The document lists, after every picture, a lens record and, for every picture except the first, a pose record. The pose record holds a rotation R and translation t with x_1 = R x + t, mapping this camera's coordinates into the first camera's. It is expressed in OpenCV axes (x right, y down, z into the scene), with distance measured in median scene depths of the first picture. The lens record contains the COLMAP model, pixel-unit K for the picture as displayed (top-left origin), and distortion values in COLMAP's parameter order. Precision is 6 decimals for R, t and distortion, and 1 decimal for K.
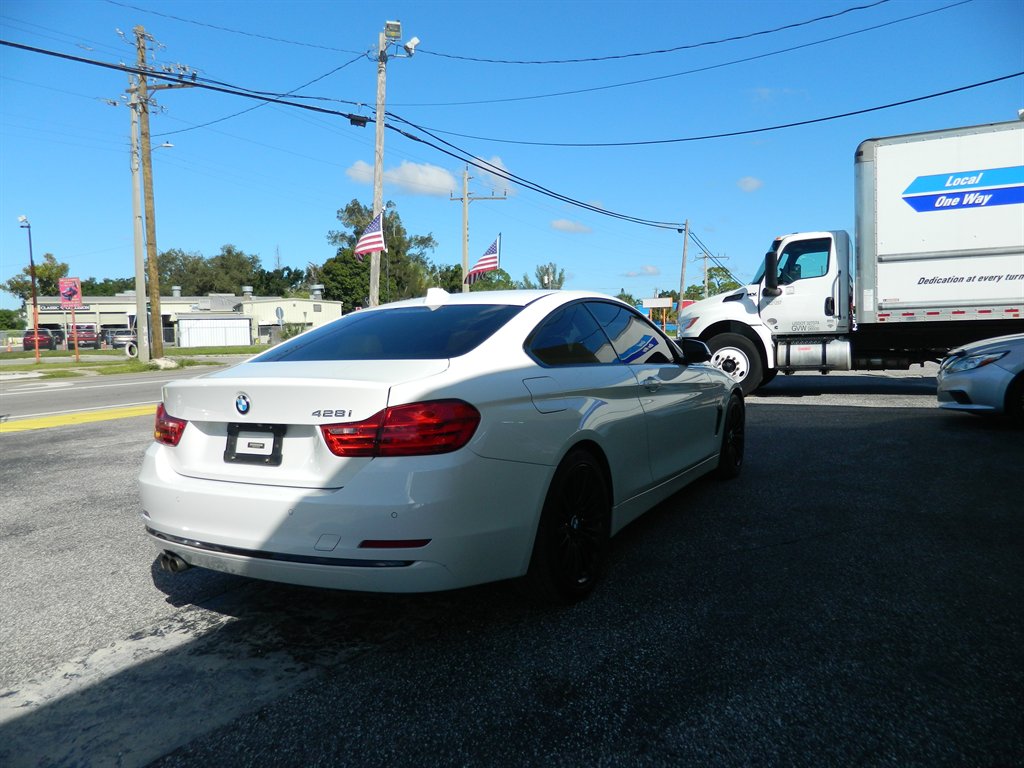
lens RADIAL K [[884.1, 0, 512.0], [0, 884.1, 384.0], [0, 0, 1]] dist [-0.000641, -0.002130]
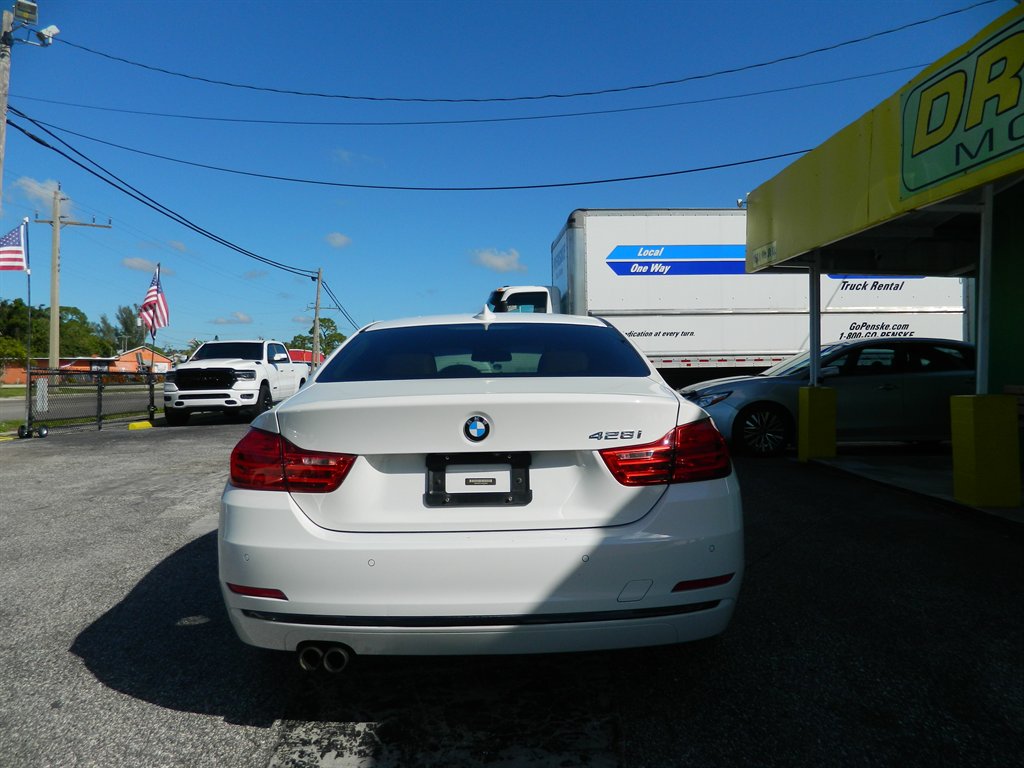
lens RADIAL K [[855.6, 0, 517.3], [0, 855.6, 377.1], [0, 0, 1]] dist [0.006847, -0.005079]
pose [[0.834103, 0.017200, 0.551341, -0.605258], [0.022895, 0.997573, -0.065757, 0.024760], [-0.551134, 0.067471, 0.831685, 0.311496]]
